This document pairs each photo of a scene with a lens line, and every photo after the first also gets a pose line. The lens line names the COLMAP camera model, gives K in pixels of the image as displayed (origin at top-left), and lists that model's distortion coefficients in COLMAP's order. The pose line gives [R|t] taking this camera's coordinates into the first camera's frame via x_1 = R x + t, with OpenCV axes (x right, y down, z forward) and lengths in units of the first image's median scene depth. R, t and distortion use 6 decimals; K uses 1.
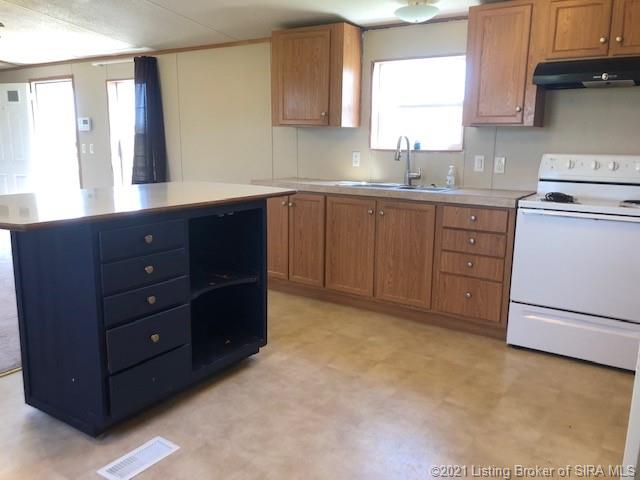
lens RADIAL K [[537.1, 0, 320.0], [0, 537.1, 240.0], [0, 0, 1]] dist [0.003350, 0.003525]
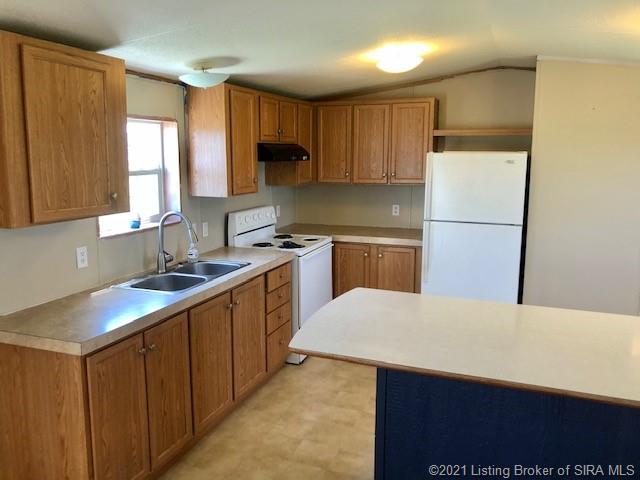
lens RADIAL K [[516.0, 0, 320.0], [0, 516.0, 240.0], [0, 0, 1]] dist [0.004970, 0.001322]
pose [[-0.210548, -0.176254, 0.961563, -0.685627], [0.183178, 0.959077, 0.215908, -0.297494], [-0.960268, 0.221596, -0.169646, 0.968390]]
